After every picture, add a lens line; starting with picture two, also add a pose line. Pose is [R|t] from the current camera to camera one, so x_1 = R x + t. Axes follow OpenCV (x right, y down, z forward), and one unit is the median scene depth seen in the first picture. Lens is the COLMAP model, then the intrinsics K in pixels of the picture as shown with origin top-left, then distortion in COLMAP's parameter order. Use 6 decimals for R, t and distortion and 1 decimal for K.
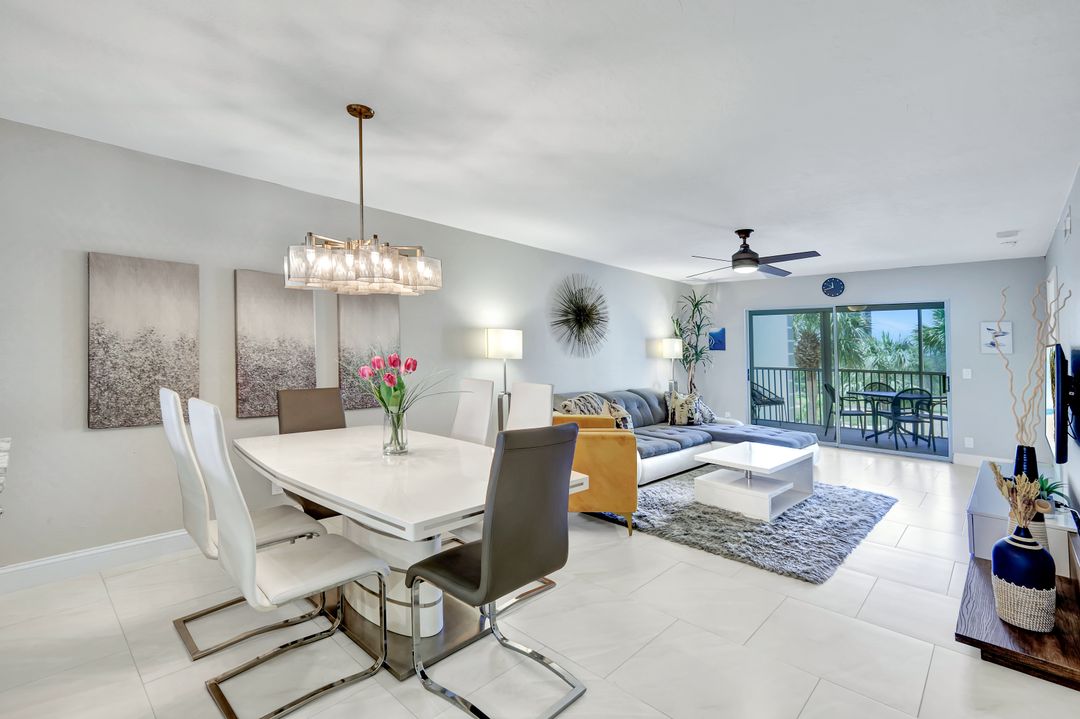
lens RADIAL K [[489.3, 0, 540.3], [0, 489.3, 331.6], [0, 0, 1]] dist [0.011356, 0.000499]
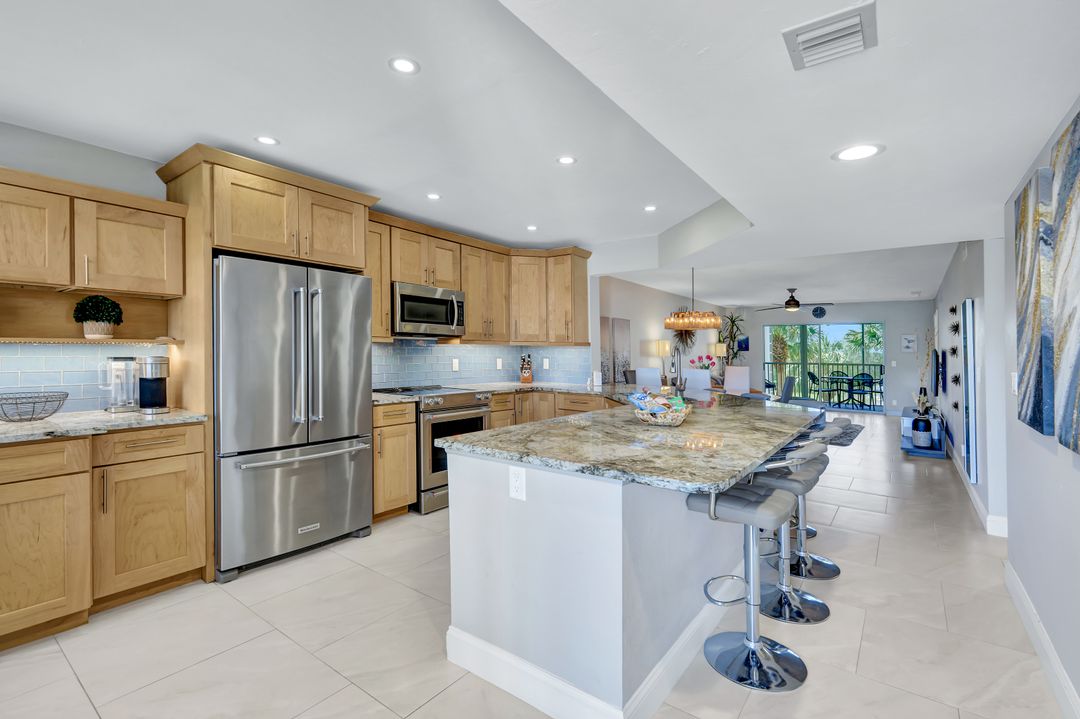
lens RADIAL K [[489.3, 0, 547.9], [0, 489.3, 340.2], [0, 0, 1]] dist [0.011356, 0.000499]
pose [[0.992214, -0.004479, 0.124467, -0.642274], [0.002421, 0.999858, 0.016680, -0.034340], [-0.124524, -0.016248, 0.992084, -0.652755]]
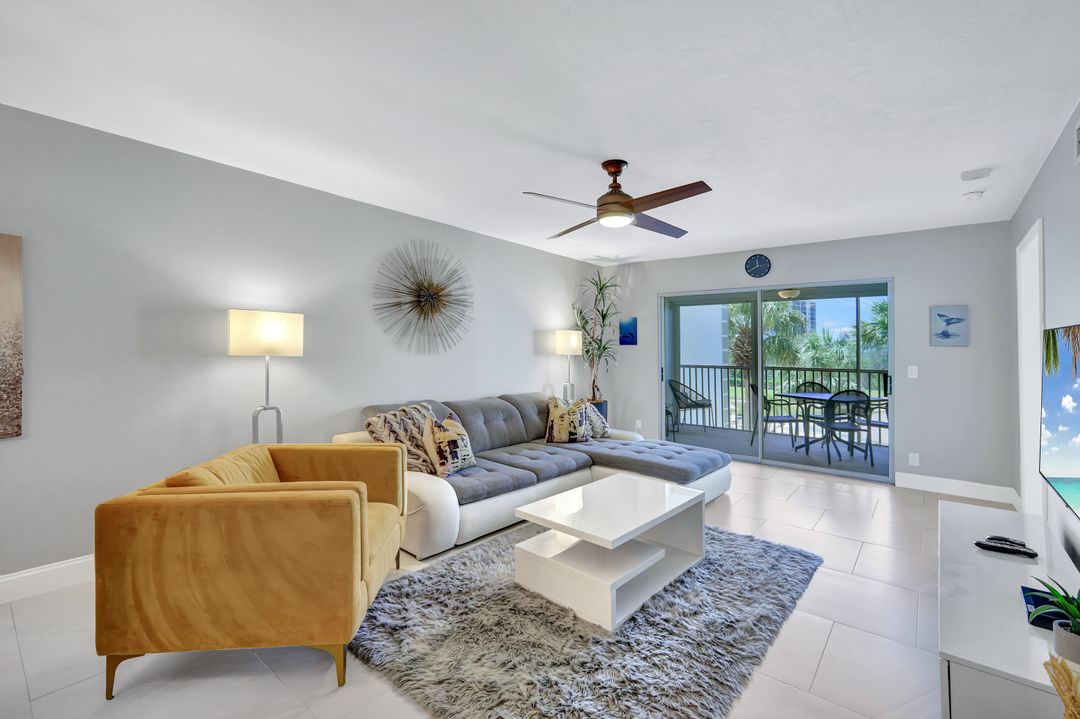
lens RADIAL K [[489.3, 0, 542.4], [0, 489.3, 342.2], [0, 0, 1]] dist [0.011356, 0.000499]
pose [[0.996378, -0.002661, 0.084994, 0.219766], [0.000592, 0.999703, 0.024367, 0.019186], [-0.085033, -0.024228, 0.996084, 0.282963]]
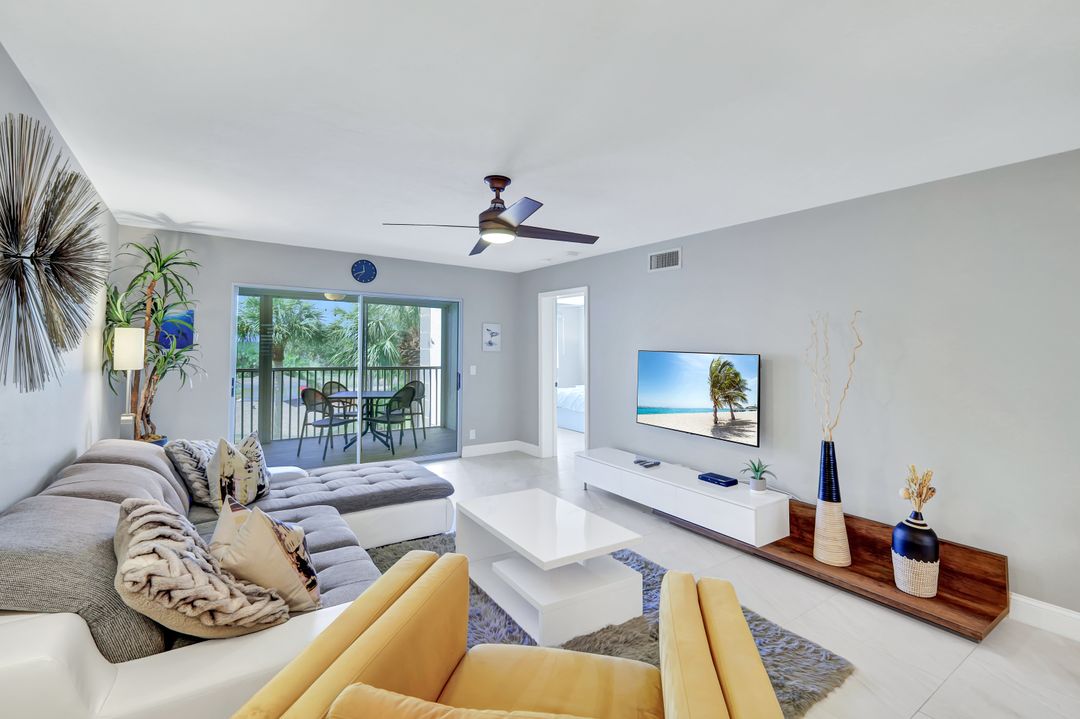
lens RADIAL K [[489.3, 0, 554.8], [0, 489.3, 316.7], [0, 0, 1]] dist [0.011356, 0.000499]
pose [[0.192376, 0.046119, 0.980237, -0.174770], [-0.048676, 0.998114, -0.037407, -0.000578], [-0.980113, -0.040518, 0.194258, 0.668827]]
